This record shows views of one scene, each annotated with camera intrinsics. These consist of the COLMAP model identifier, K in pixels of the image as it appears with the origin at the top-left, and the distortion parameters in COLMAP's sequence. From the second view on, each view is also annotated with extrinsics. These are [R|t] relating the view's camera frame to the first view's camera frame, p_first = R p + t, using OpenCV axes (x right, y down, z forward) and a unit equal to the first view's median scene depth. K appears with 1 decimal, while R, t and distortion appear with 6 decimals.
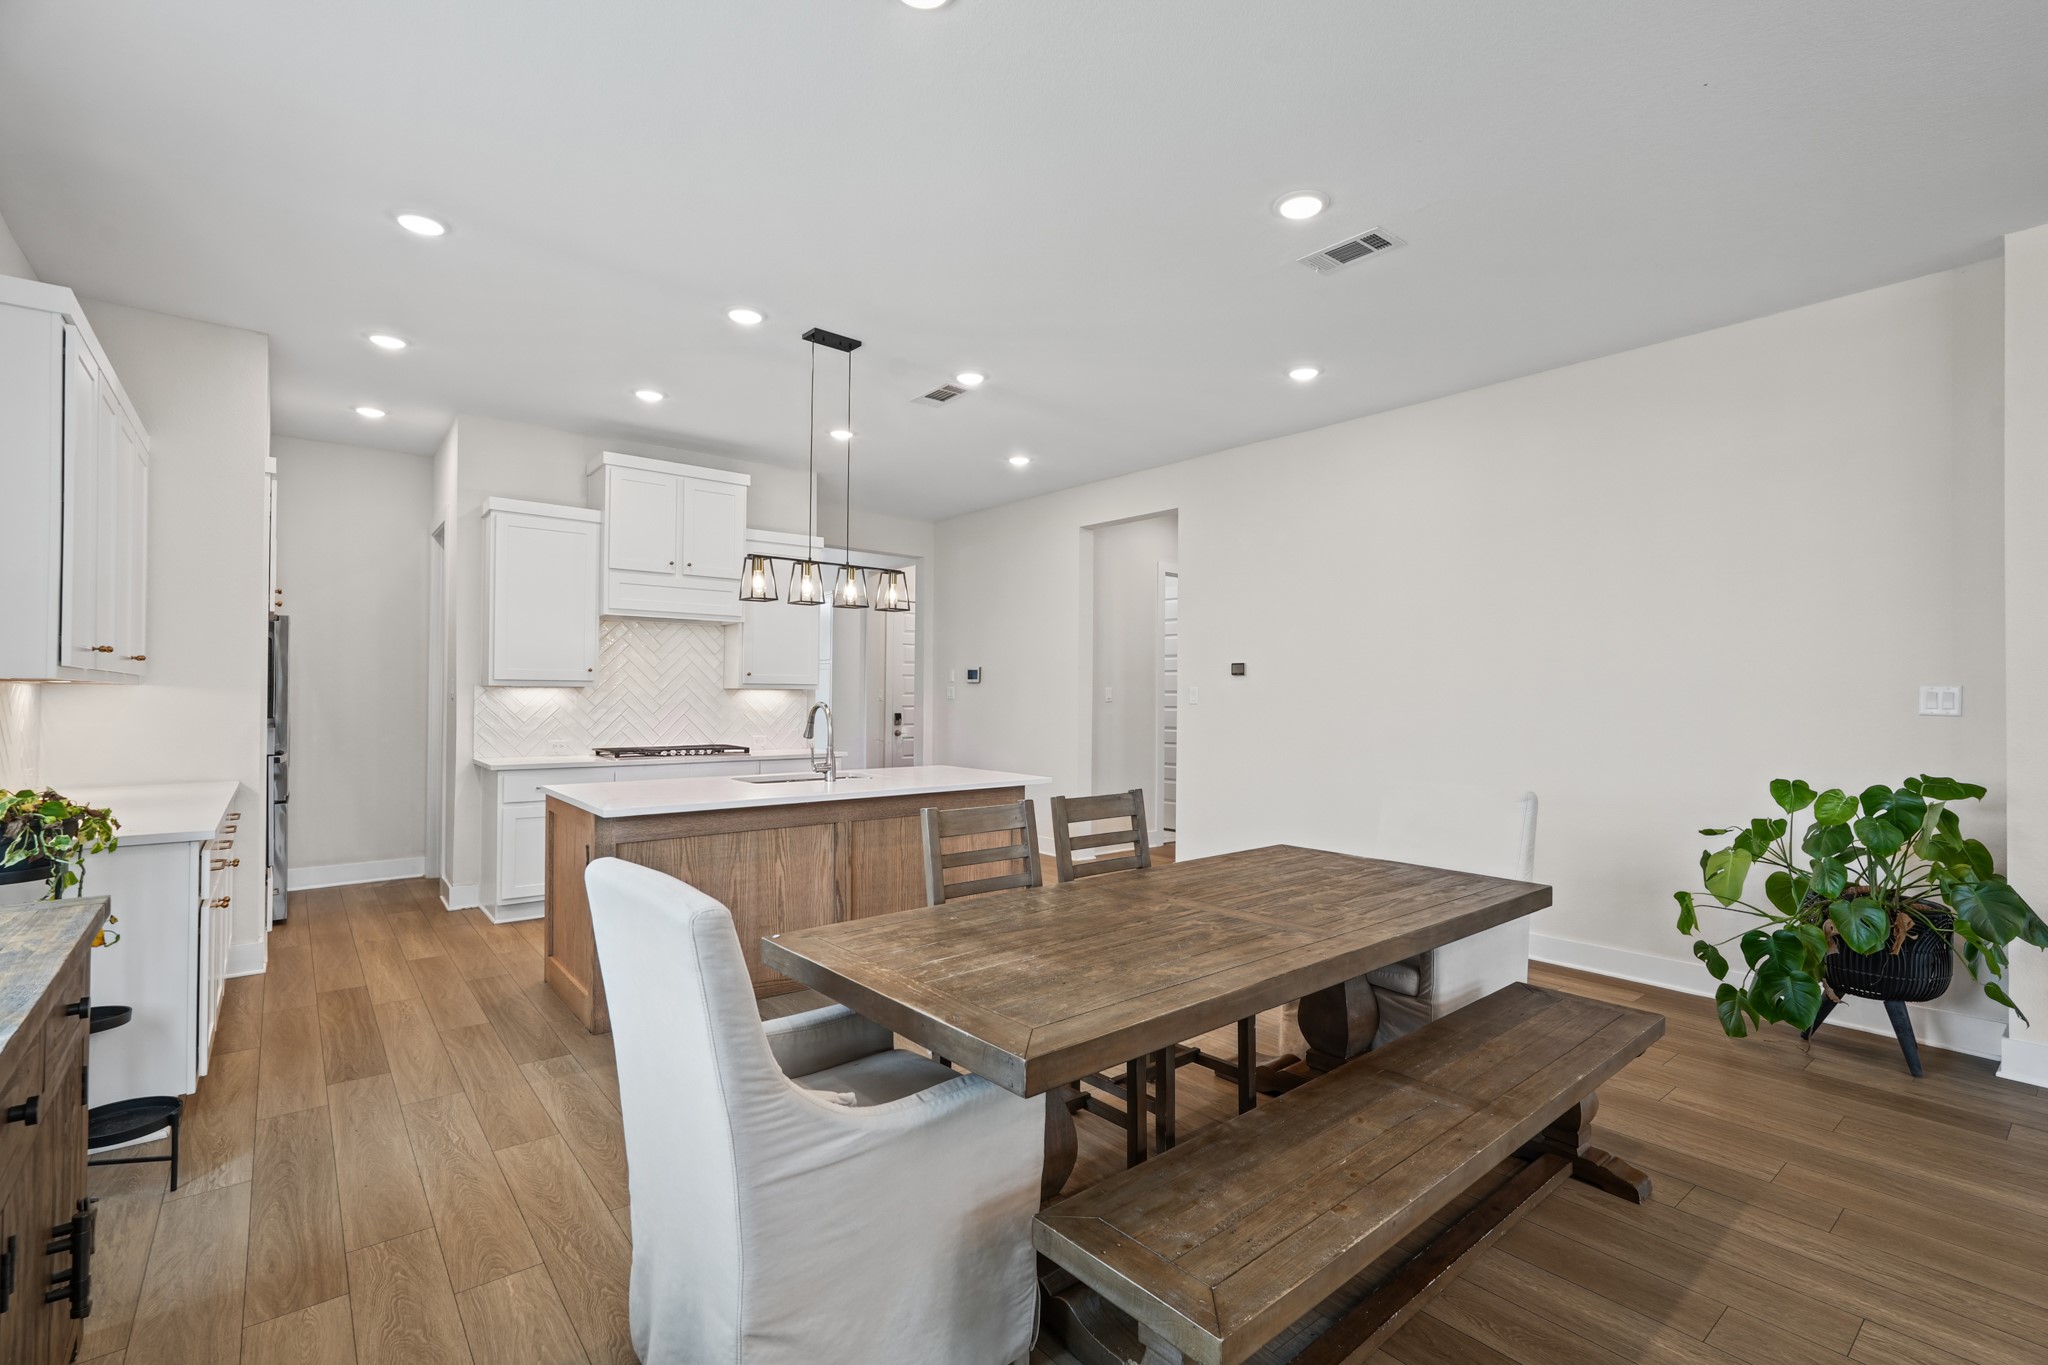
lens RADIAL K [[923.1, 0, 1046.5], [0, 923.1, 690.2], [0, 0, 1]] dist [-0.003139, -0.000248]
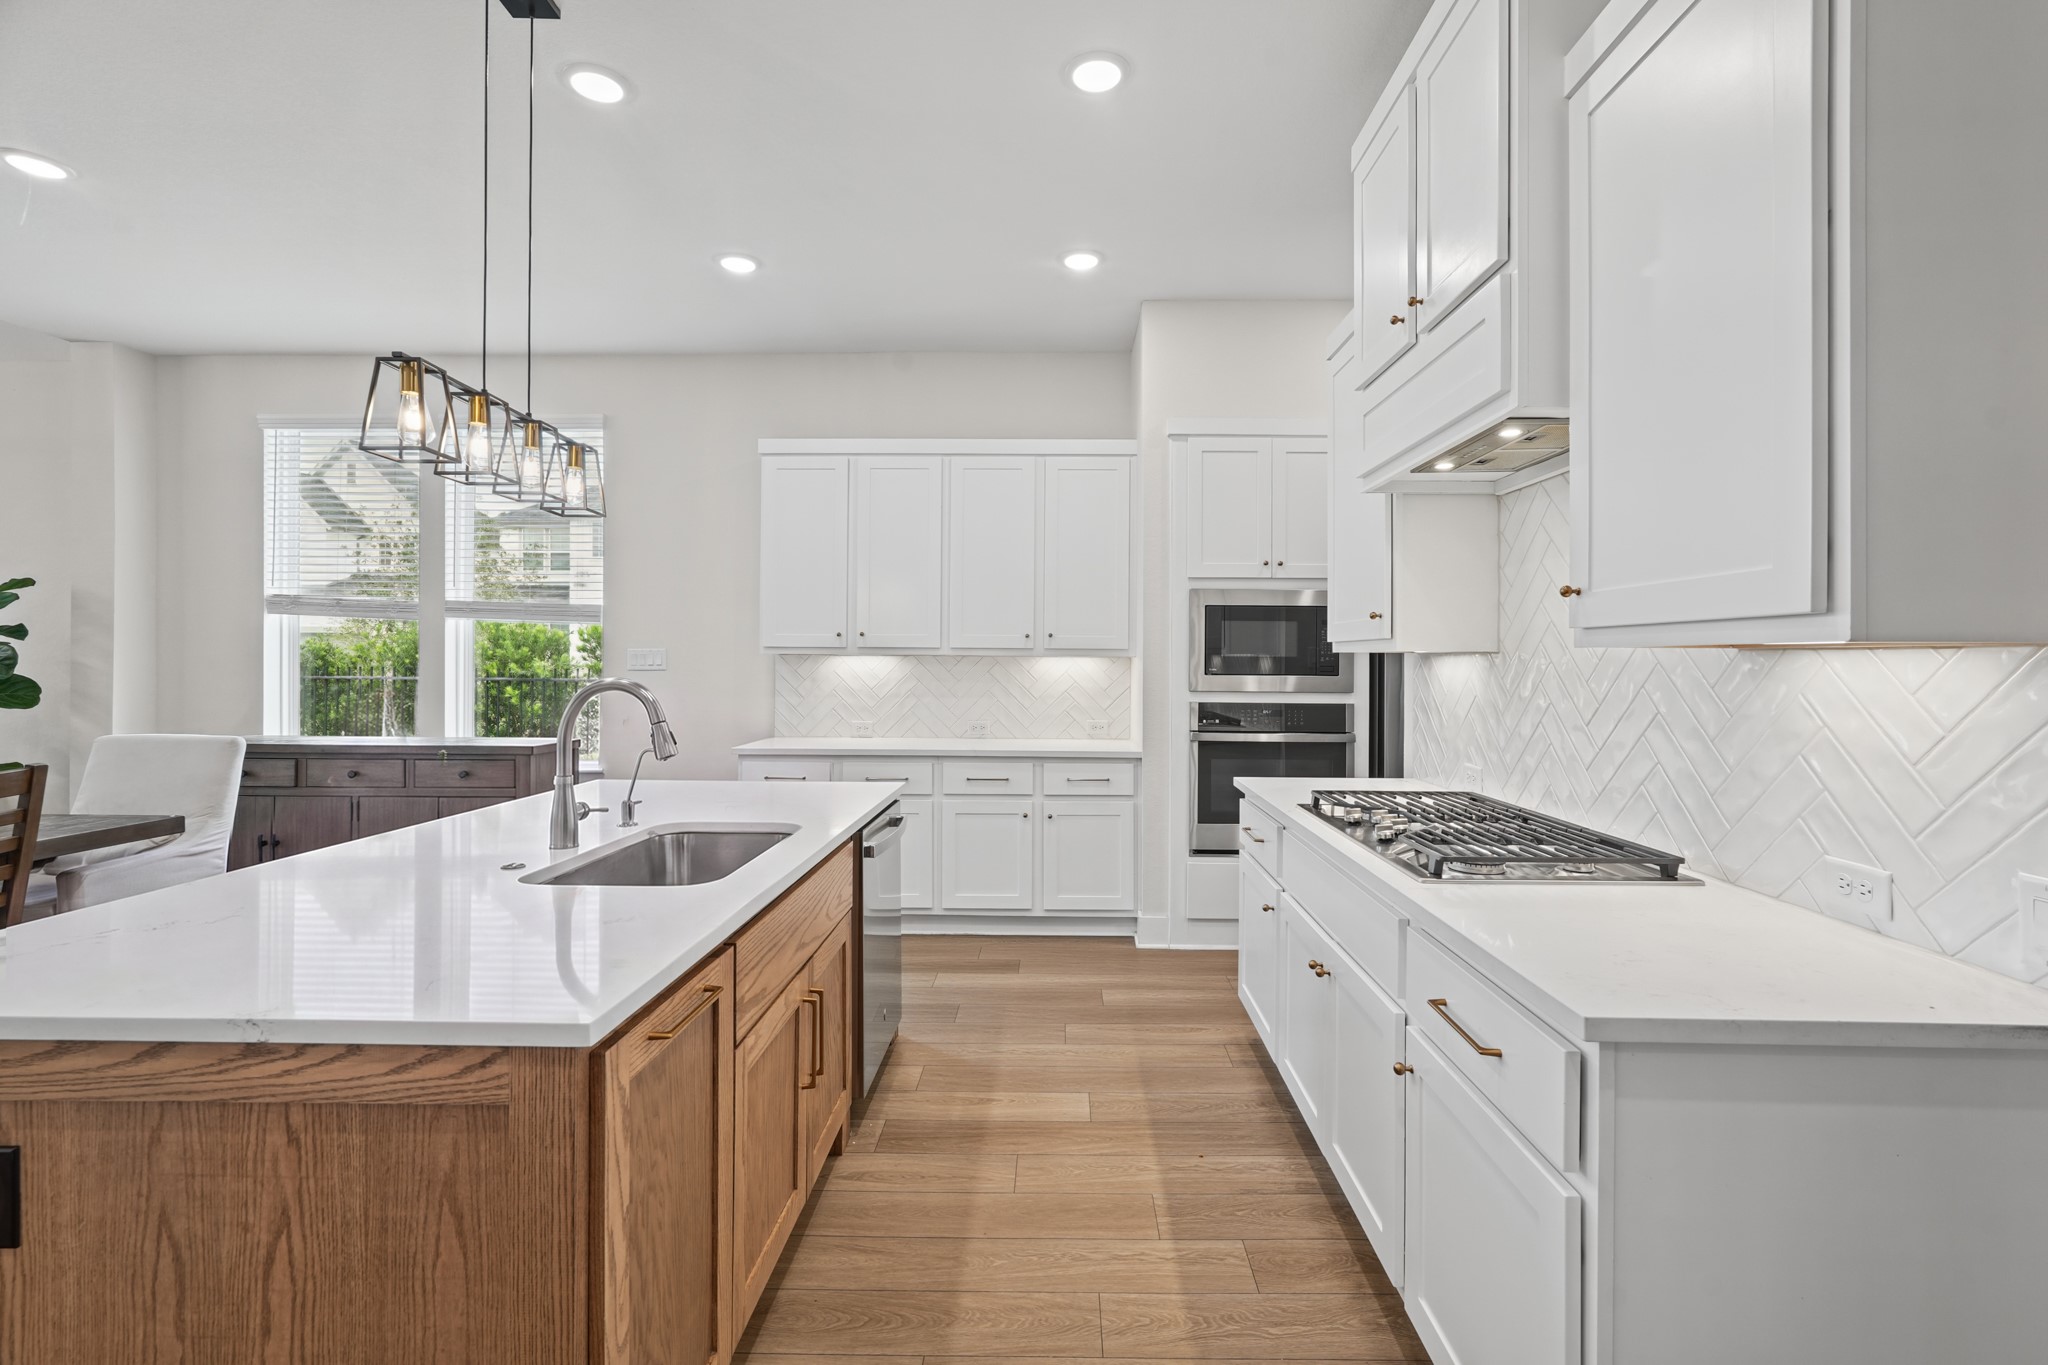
lens RADIAL K [[914.7, 0, 1024.9], [0, 914.7, 657.4], [0, 0, 1]] dist [-0.008362, 0.005905]
pose [[-0.657401, -0.012566, -0.753436, -0.032619], [-0.005305, 0.999913, -0.012047, 0.006928], [0.753522, -0.003923, -0.657411, 1.324176]]
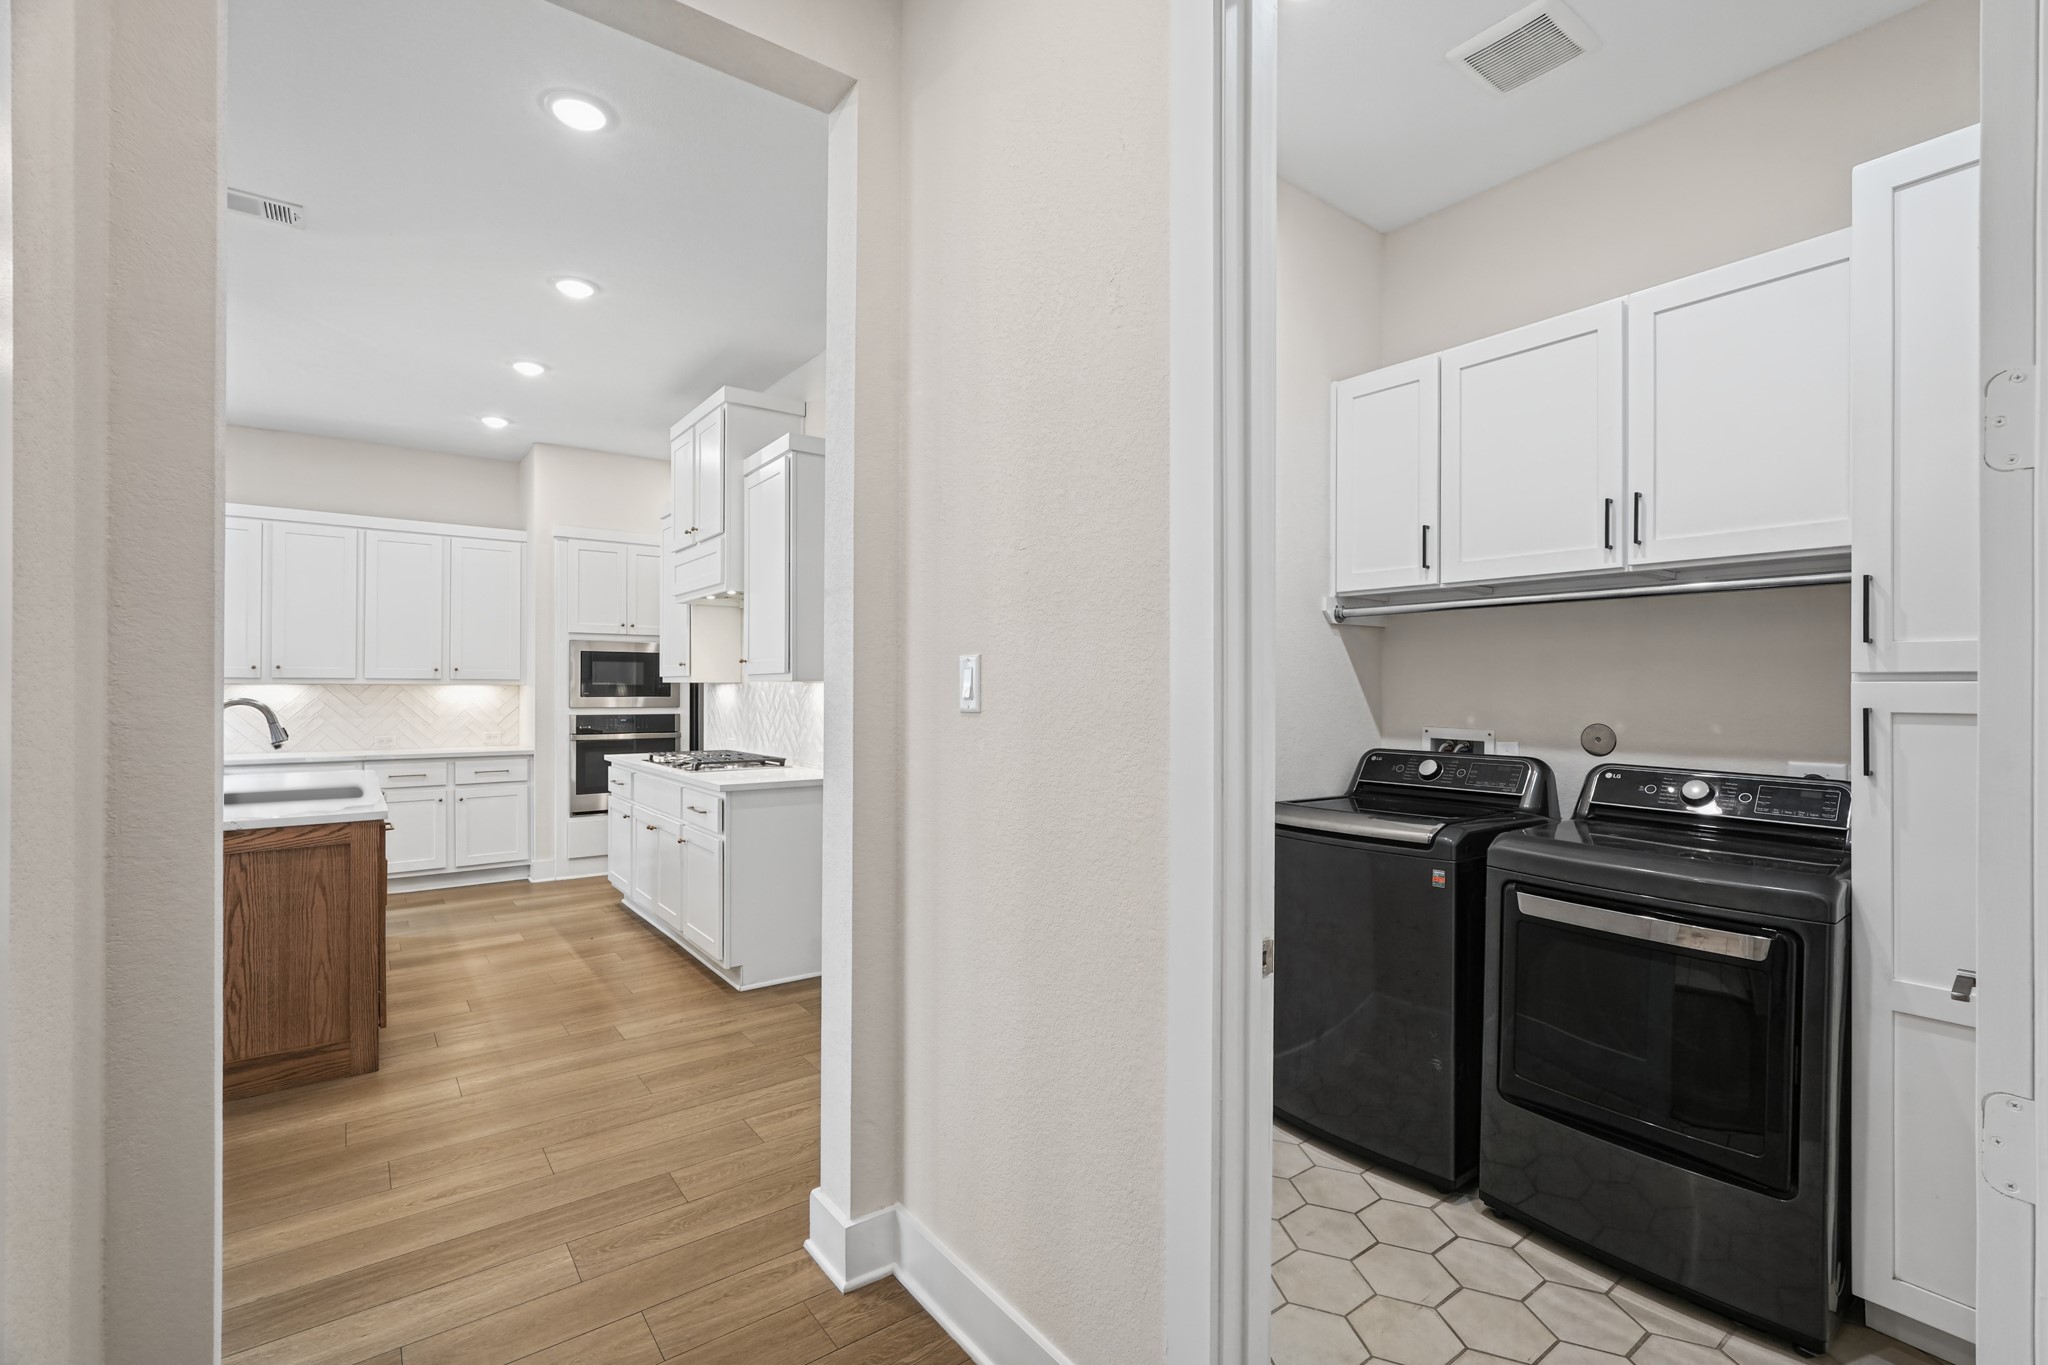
lens RADIAL K [[911.9, 0, 1007.3], [0, 911.9, 687.7], [0, 0, 1]] dist [-0.000362, 0.000105]
pose [[-0.055853, -0.008694, -0.998401, 0.465200], [0.004523, 0.999950, -0.008960, 0.013324], [0.998429, -0.005016, -0.055811, 1.562930]]
